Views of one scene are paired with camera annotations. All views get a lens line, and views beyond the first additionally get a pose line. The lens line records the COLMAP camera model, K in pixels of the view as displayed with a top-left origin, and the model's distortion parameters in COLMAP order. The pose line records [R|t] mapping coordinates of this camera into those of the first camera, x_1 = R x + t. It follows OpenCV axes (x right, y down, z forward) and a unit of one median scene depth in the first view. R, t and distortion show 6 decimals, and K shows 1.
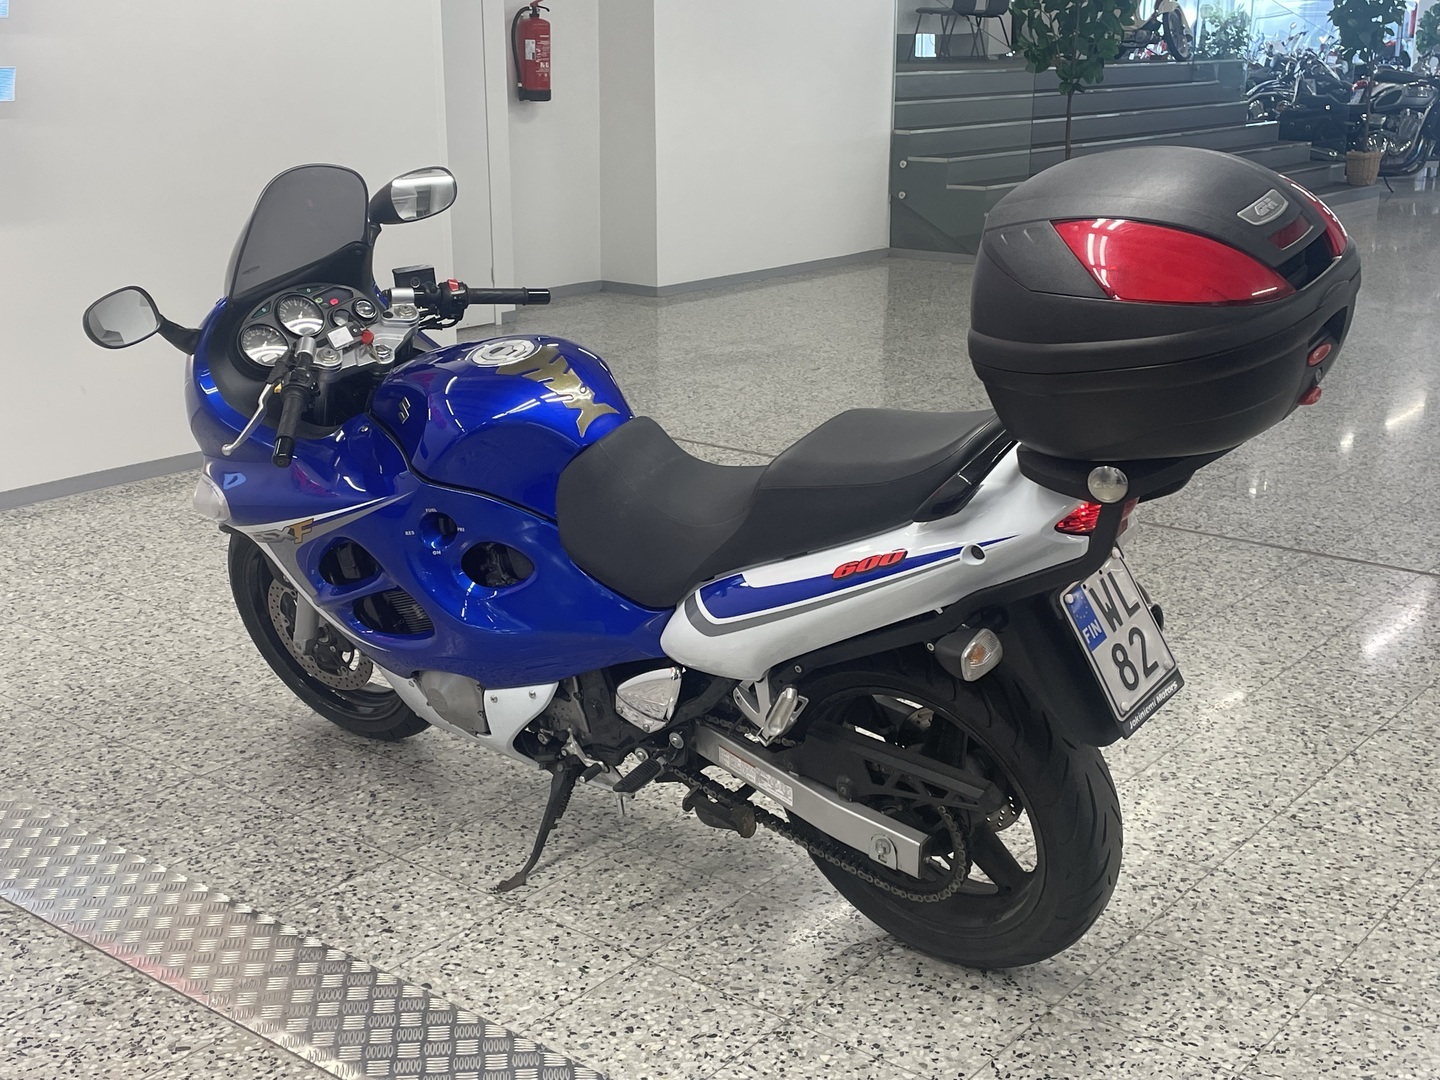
lens RADIAL K [[1752.7, 0, 720.0], [0, 1752.7, 540.0], [0, 0, 1]] dist [0.009993, -0.002652]
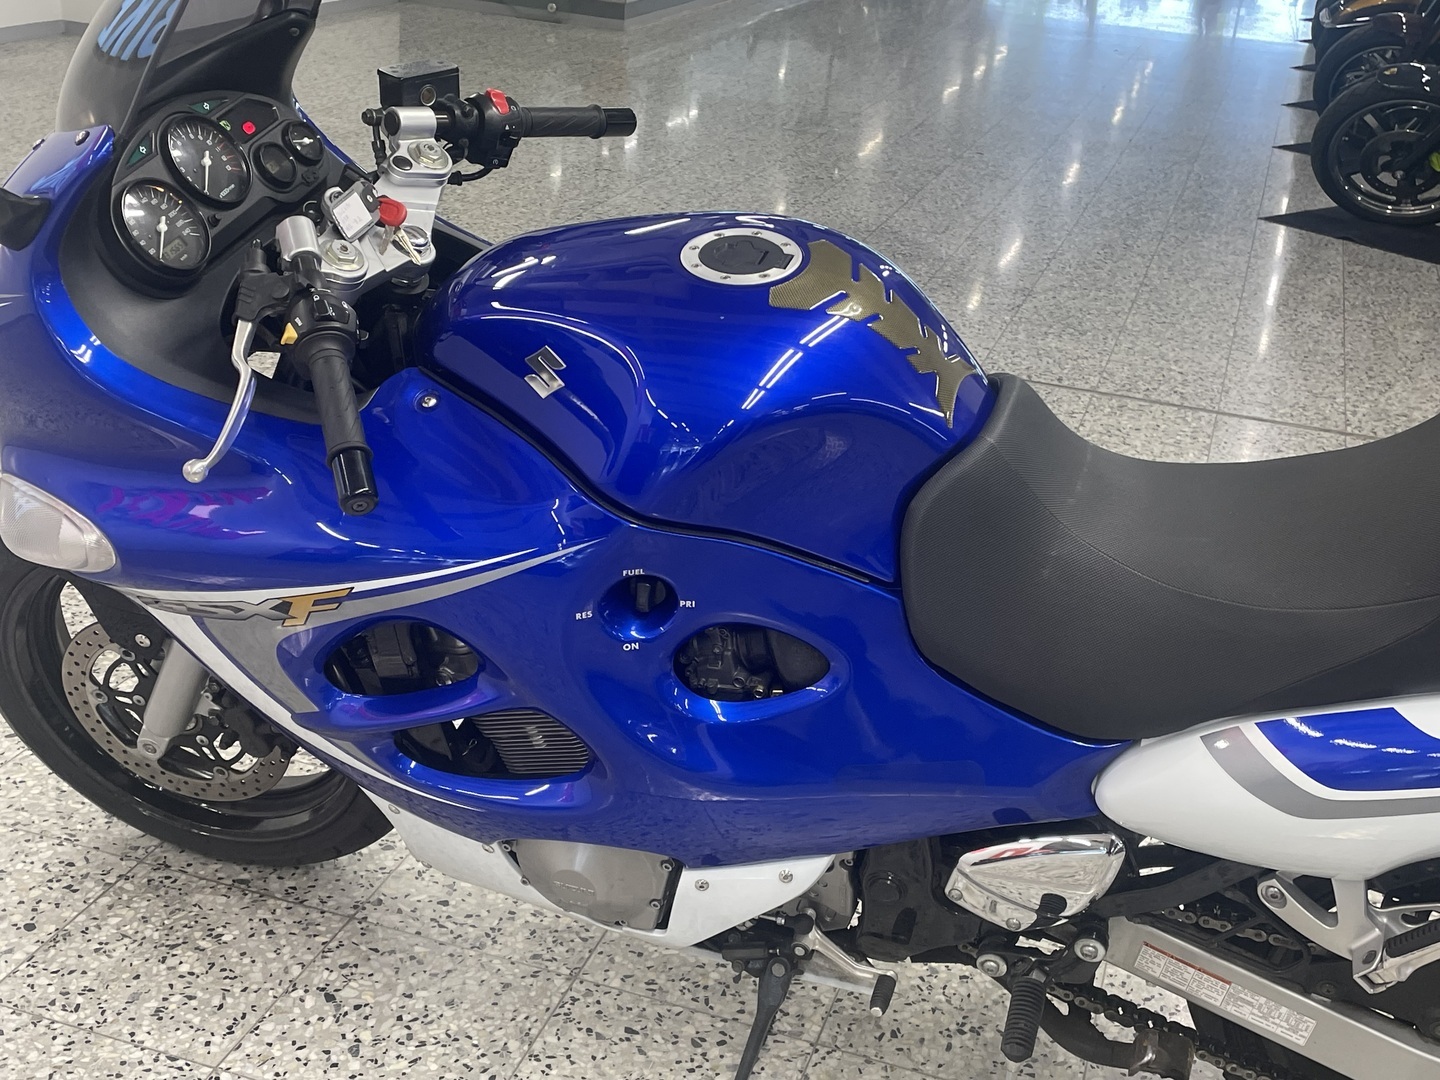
lens RADIAL K [[1752.7, 0, 720.0], [0, 1752.7, 540.0], [0, 0, 1]] dist [0.009993, -0.002652]
pose [[0.930492, -0.069742, 0.359612, -0.302319], [0.017527, 0.989060, 0.146466, -0.094092], [-0.365892, -0.129982, 0.921535, 0.482664]]
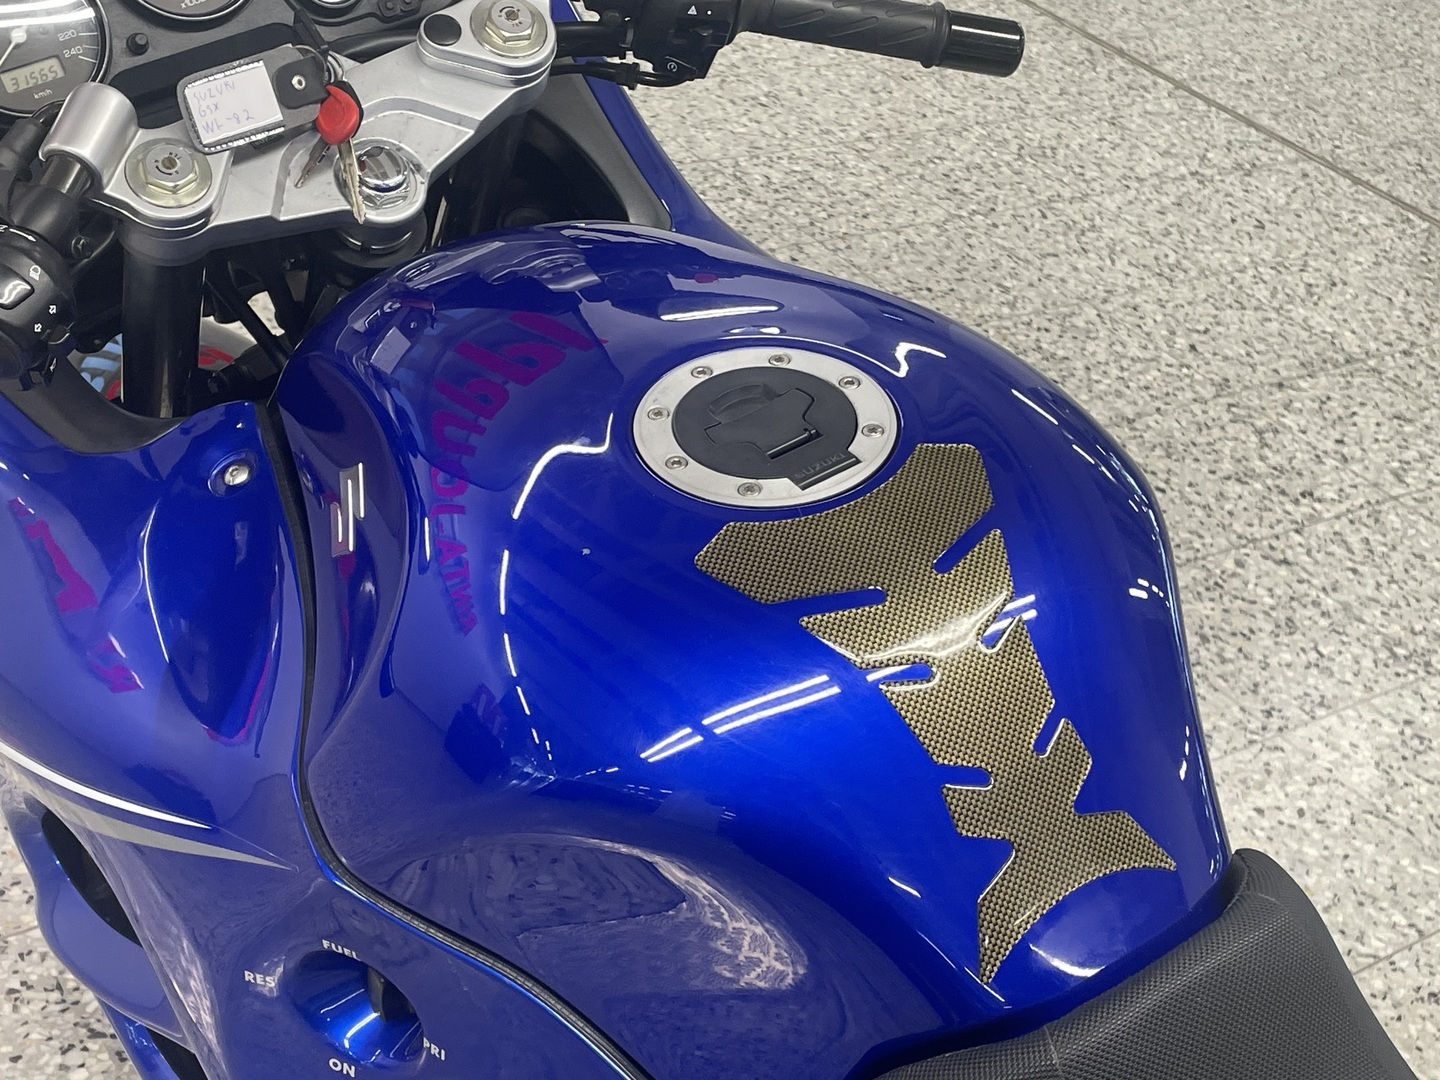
lens RADIAL K [[2219.4, 0, 720.0], [0, 2219.4, 540.0], [0, 0, 1]] dist [0.006025, -0.024635]
pose [[0.953266, 0.279894, -0.113764, -0.084825], [-0.240087, 0.930343, 0.277165, -0.165005], [0.183416, -0.236899, 0.954064, 0.660974]]
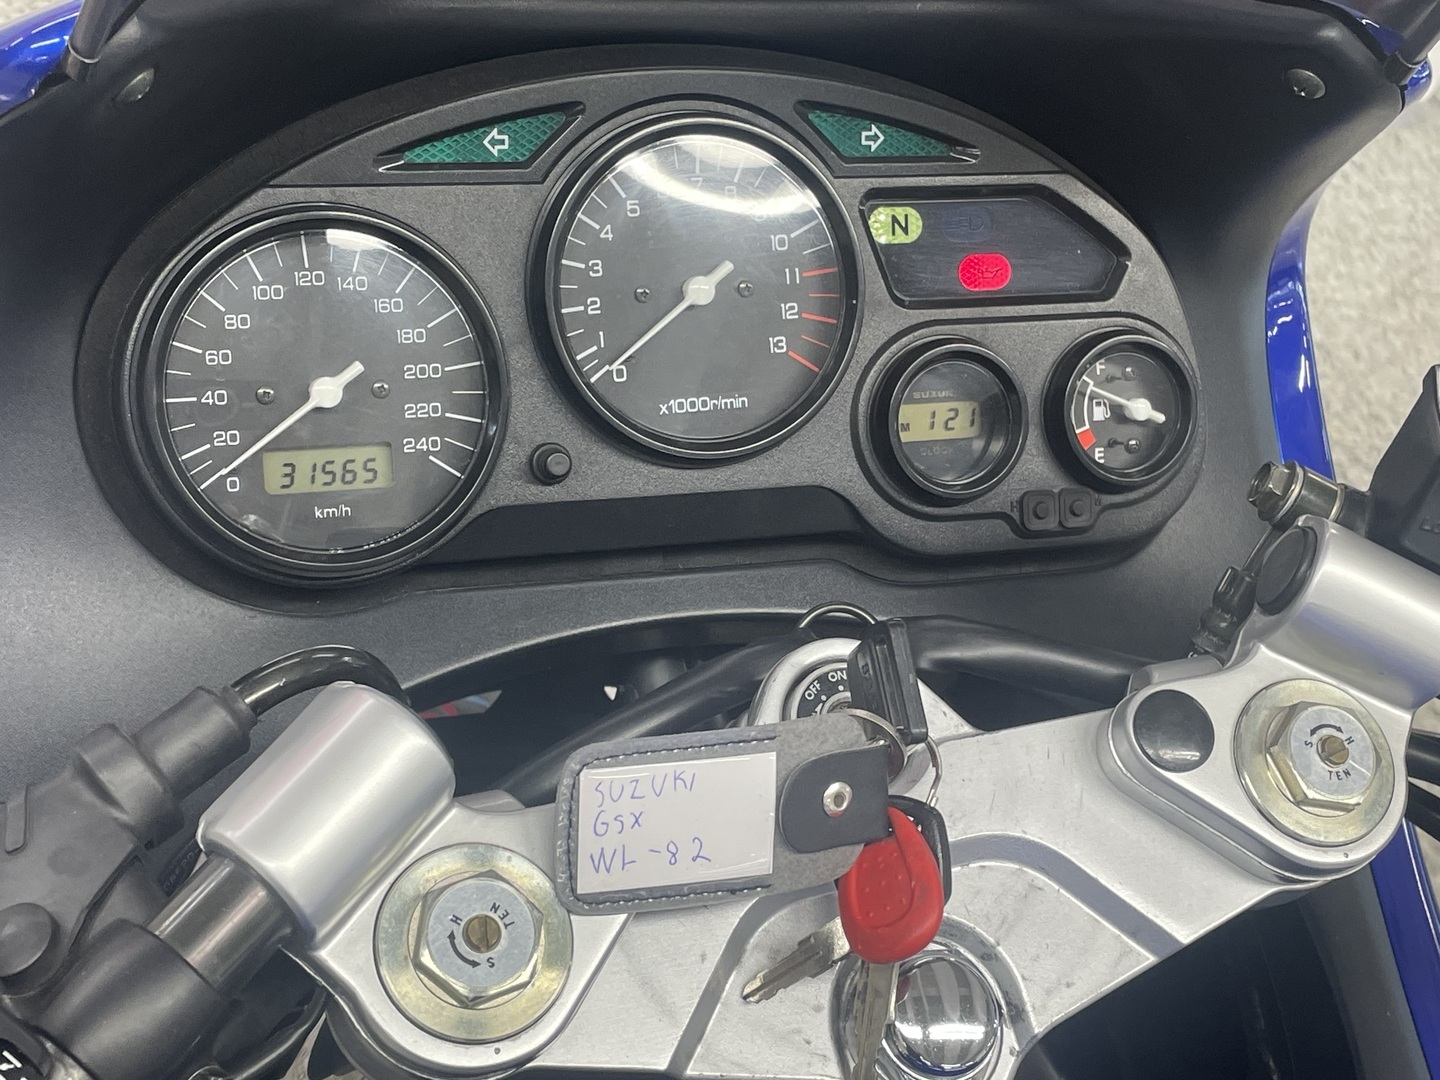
lens RADIAL K [[2219.4, 0, 720.0], [0, 2219.4, 540.0], [0, 0, 1]] dist [0.006025, -0.024635]
pose [[0.769136, 0.592500, -0.239526, -0.187972], [-0.512331, 0.795688, 0.323107, -0.177490], [0.382029, -0.125797, 0.915549, 0.860305]]
